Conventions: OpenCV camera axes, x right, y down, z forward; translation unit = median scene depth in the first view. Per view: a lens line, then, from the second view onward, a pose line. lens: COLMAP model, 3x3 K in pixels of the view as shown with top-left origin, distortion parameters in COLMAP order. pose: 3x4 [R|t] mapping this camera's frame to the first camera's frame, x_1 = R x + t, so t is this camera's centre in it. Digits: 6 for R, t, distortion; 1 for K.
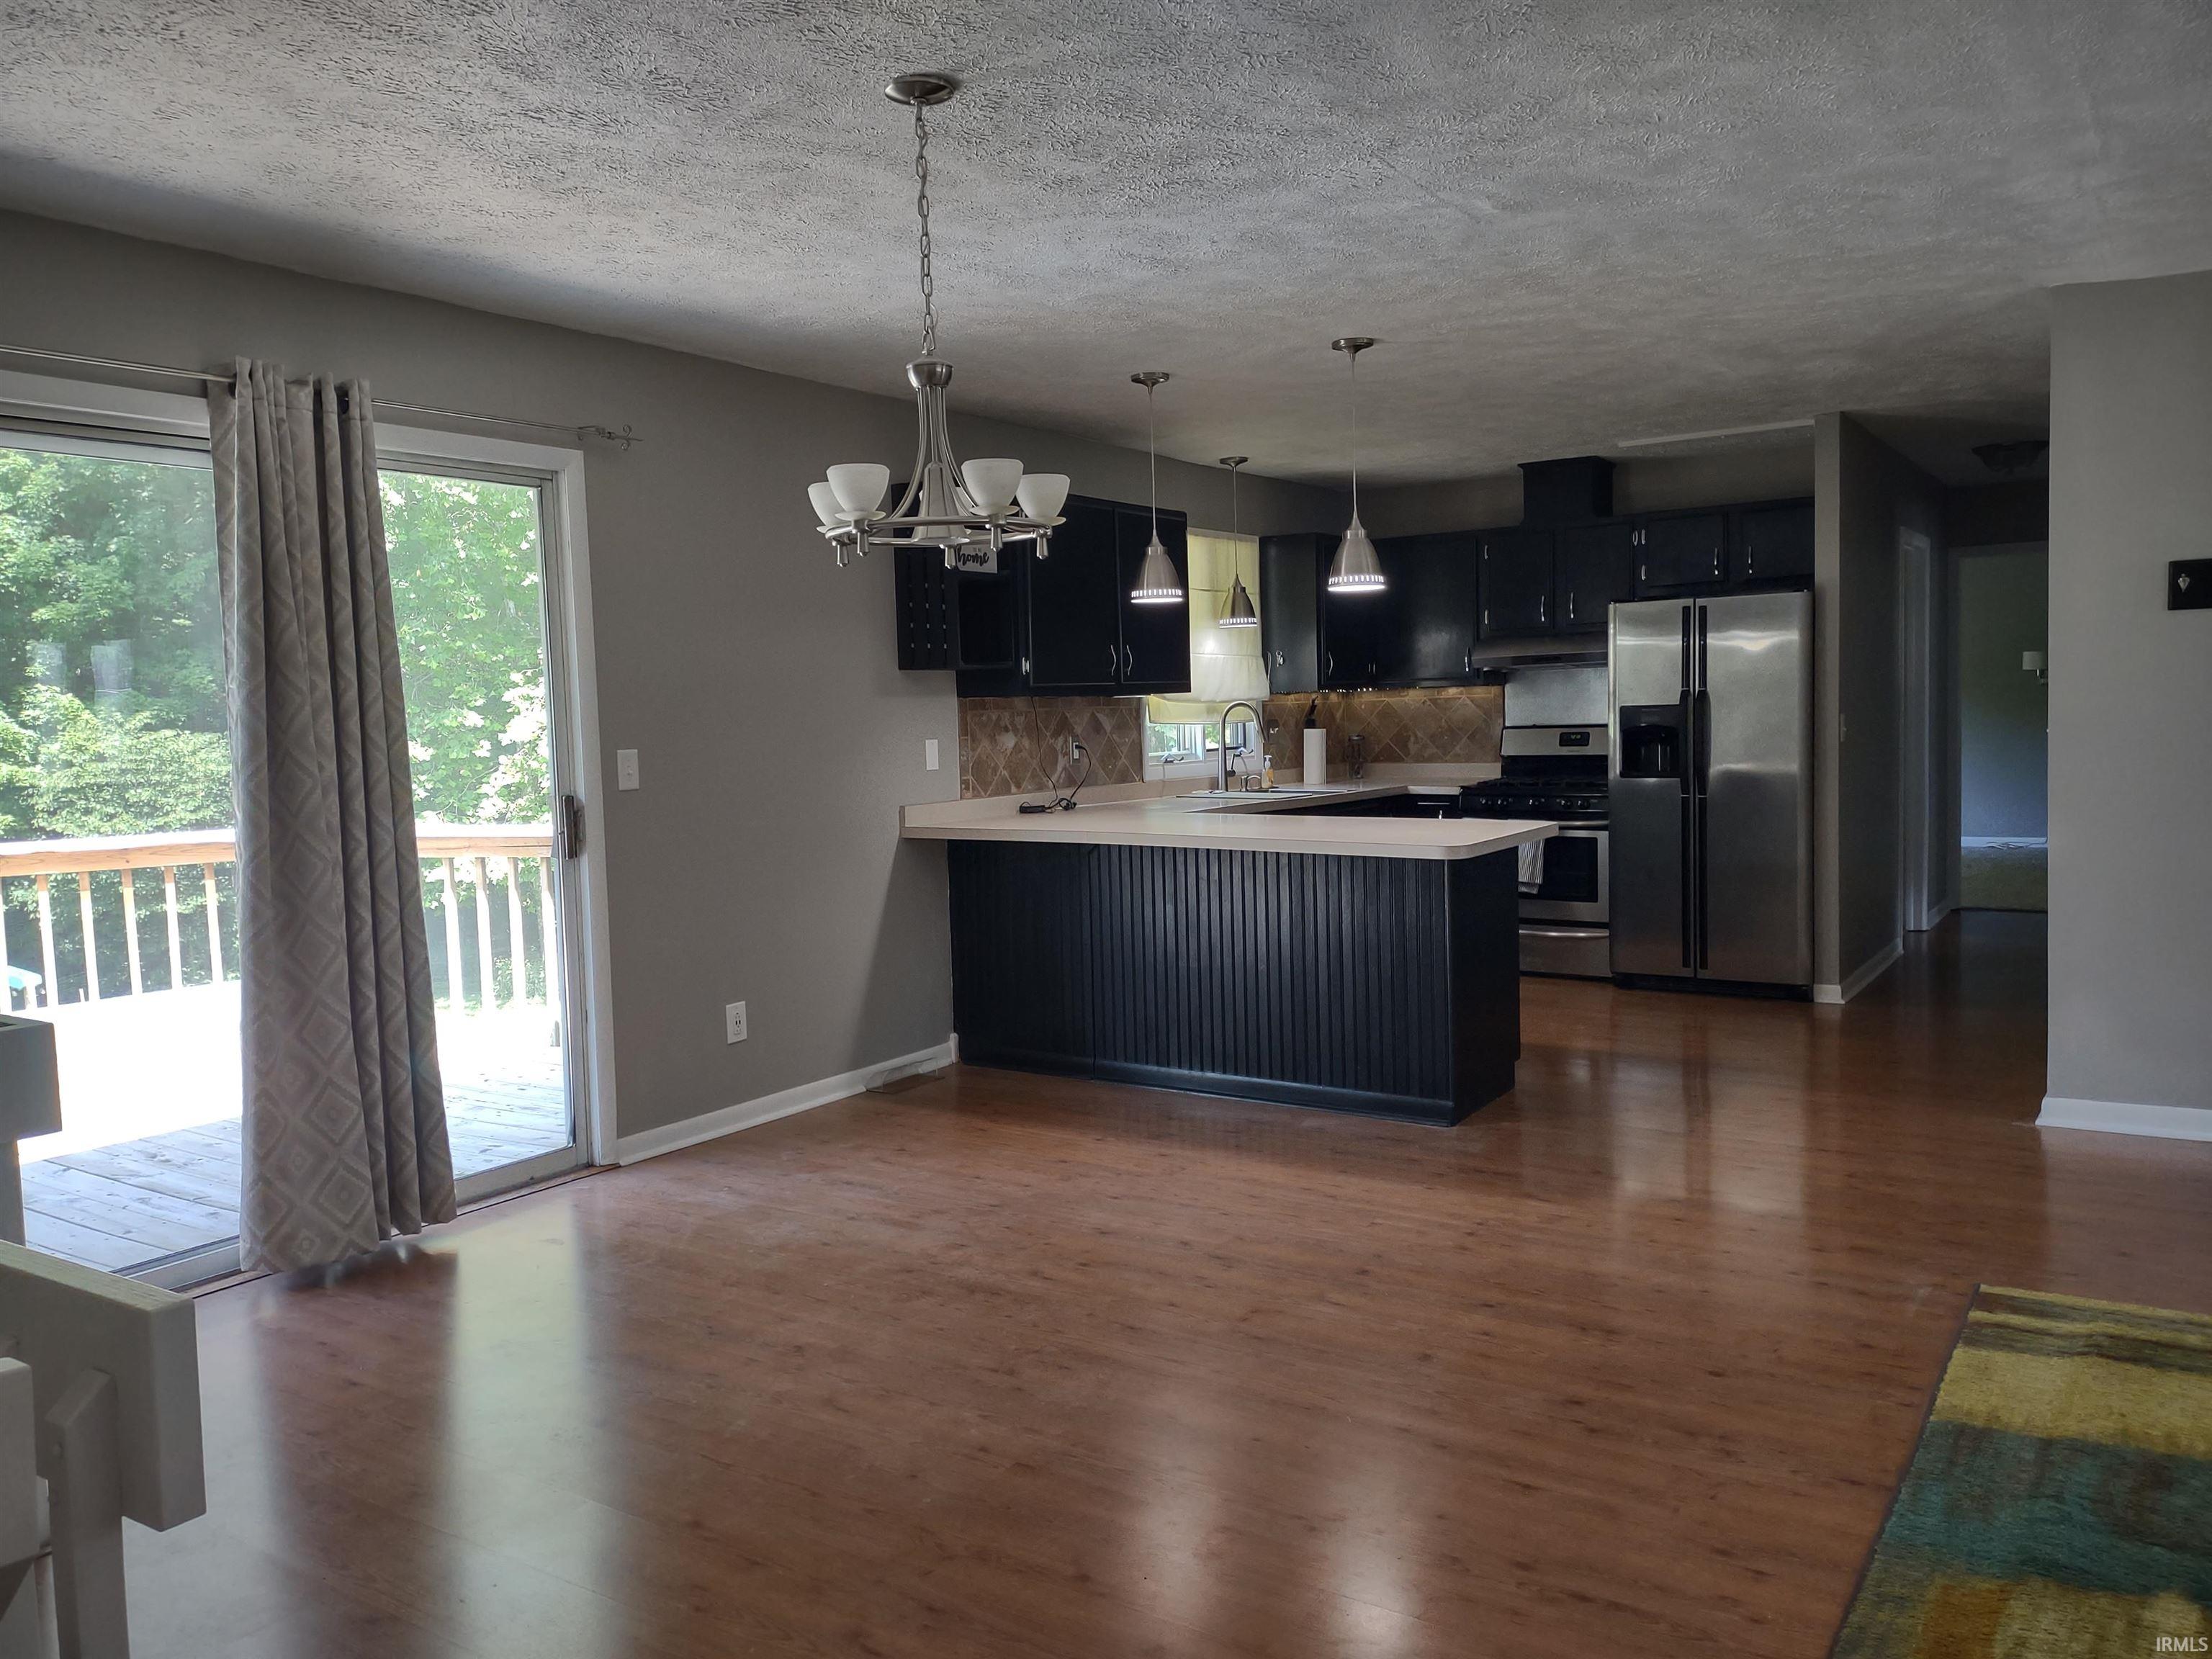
lens RADIAL K [[1636.4, 0, 1124.1], [0, 1636.4, 820.4], [0, 0, 1]] dist [0.112894, -0.152177]
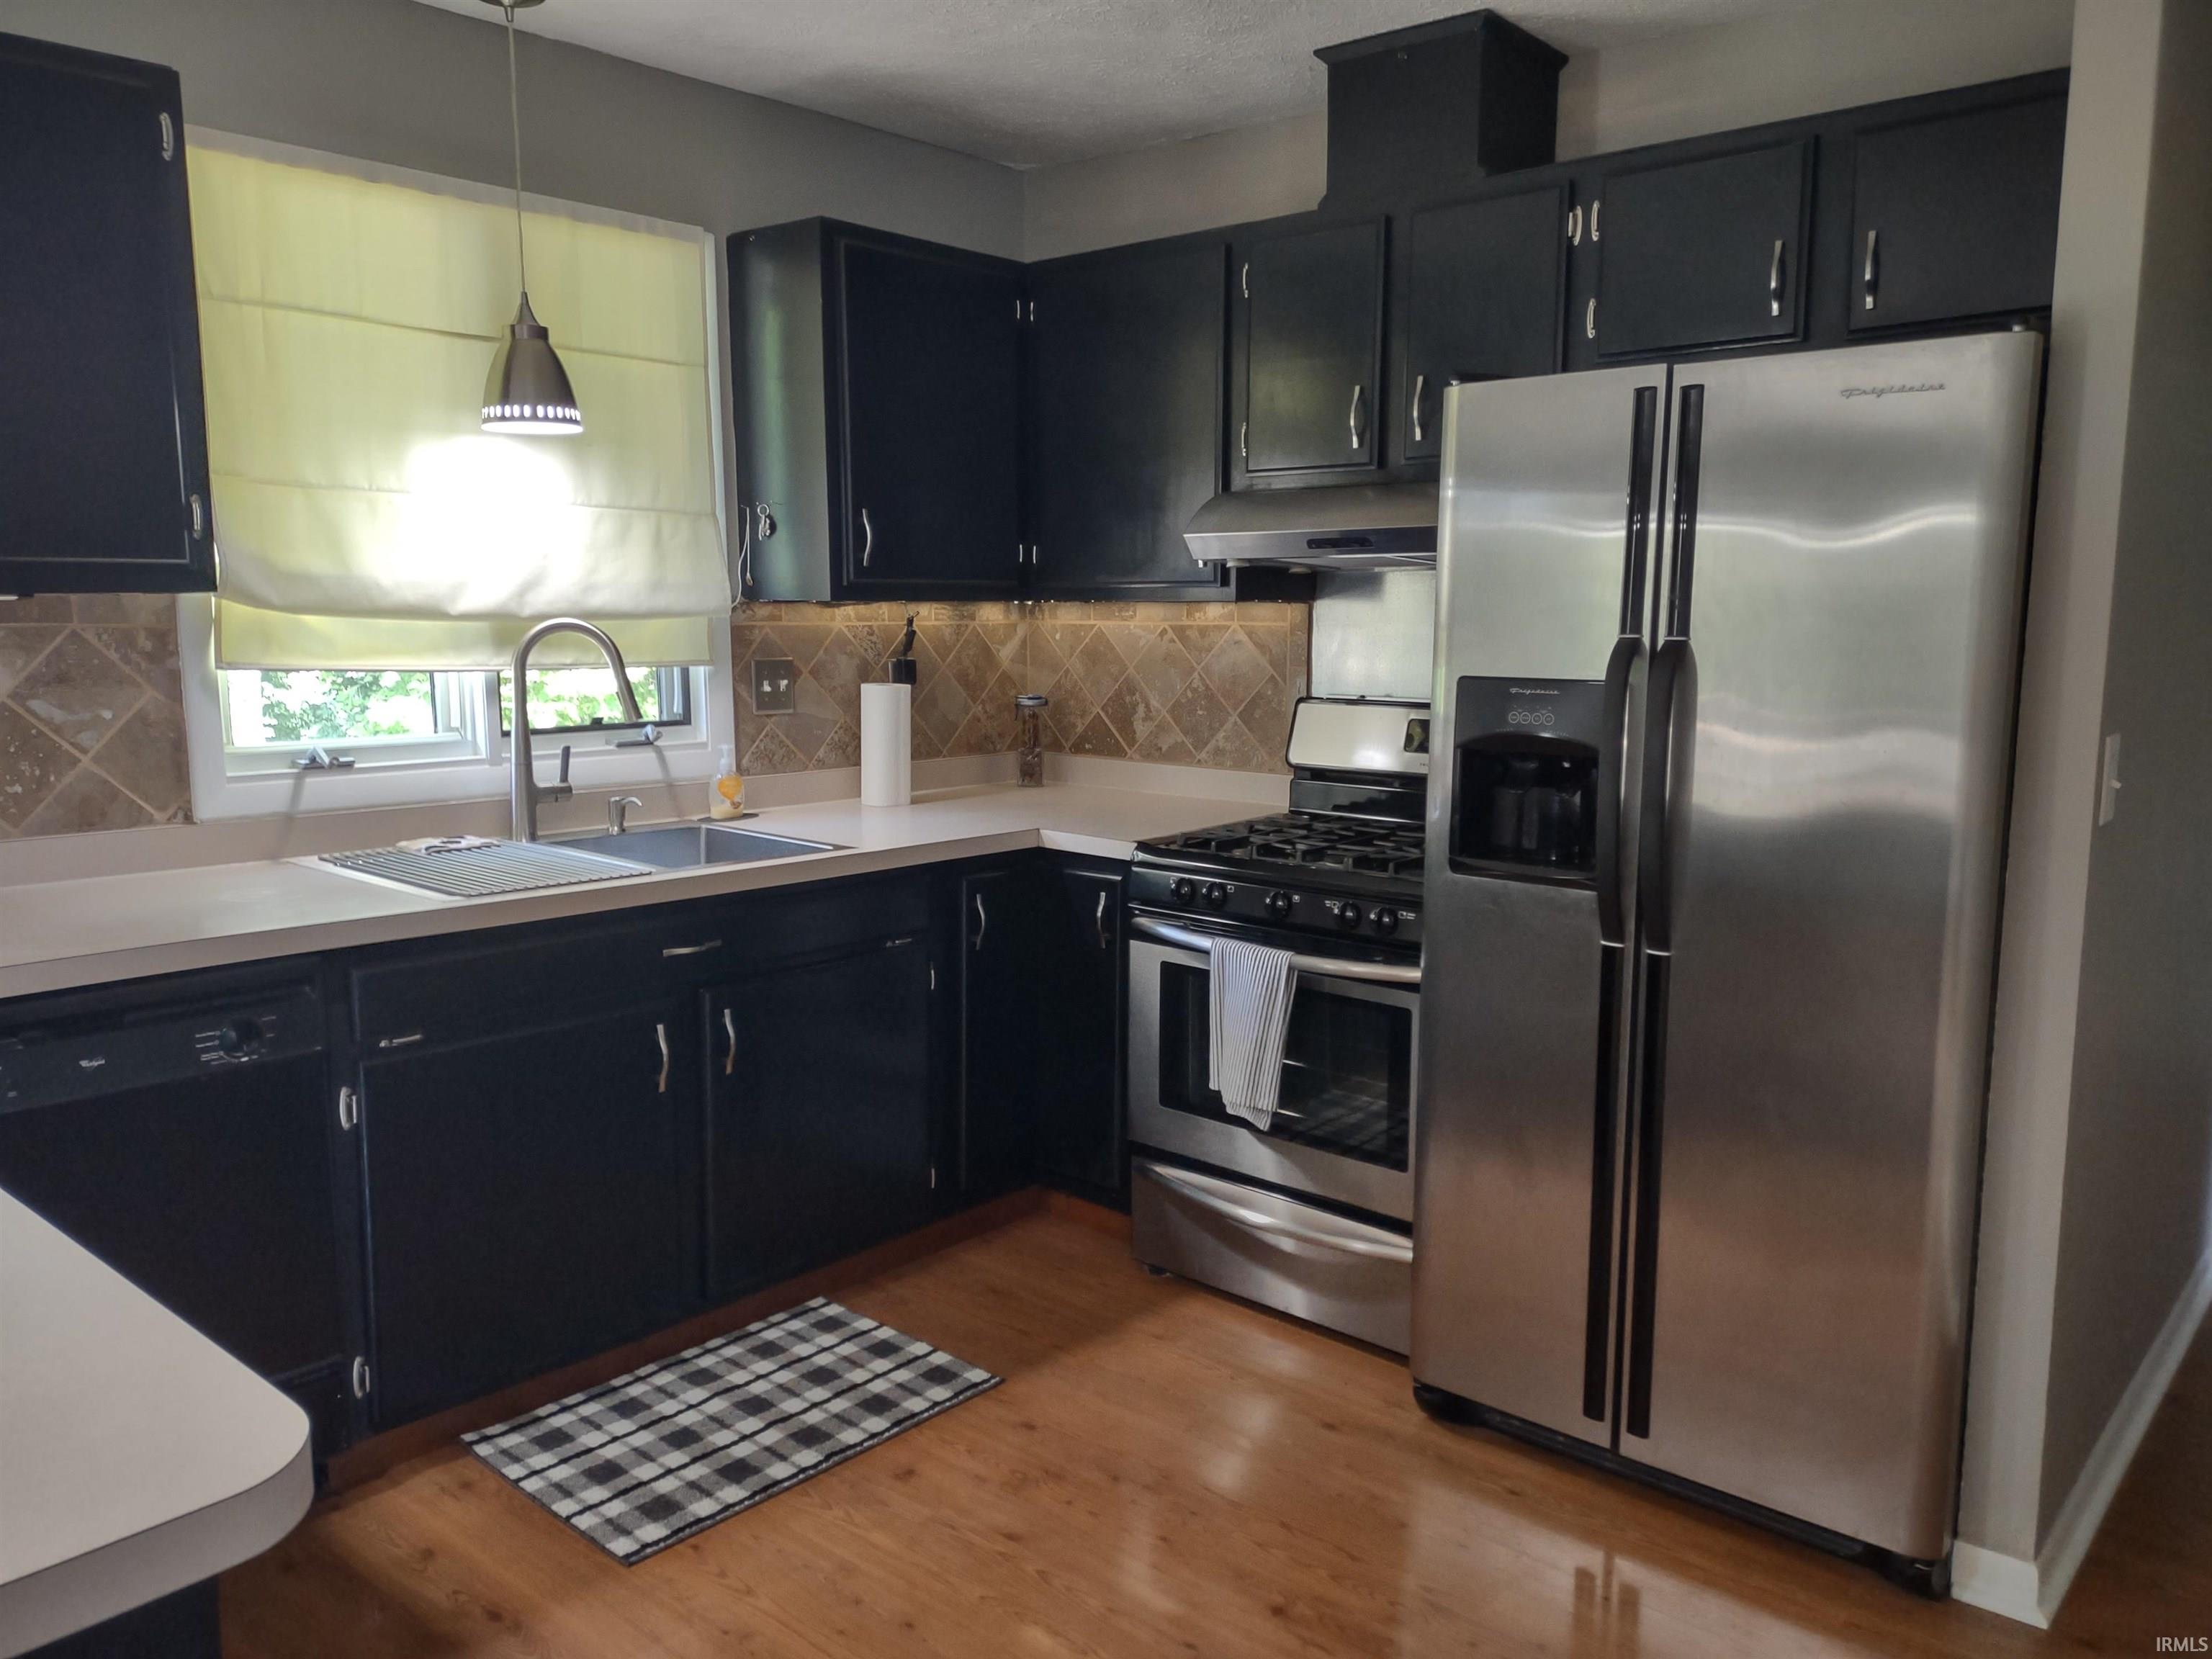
lens RADIAL K [[1636.4, 0, 1124.1], [0, 1636.4, 820.4], [0, 0, 1]] dist [0.112894, -0.152177]
pose [[0.991176, 0.049797, -0.122845, 0.262241], [-0.041934, 0.996953, 0.065779, -0.055603], [0.125746, -0.060048, 0.990244, 0.605701]]
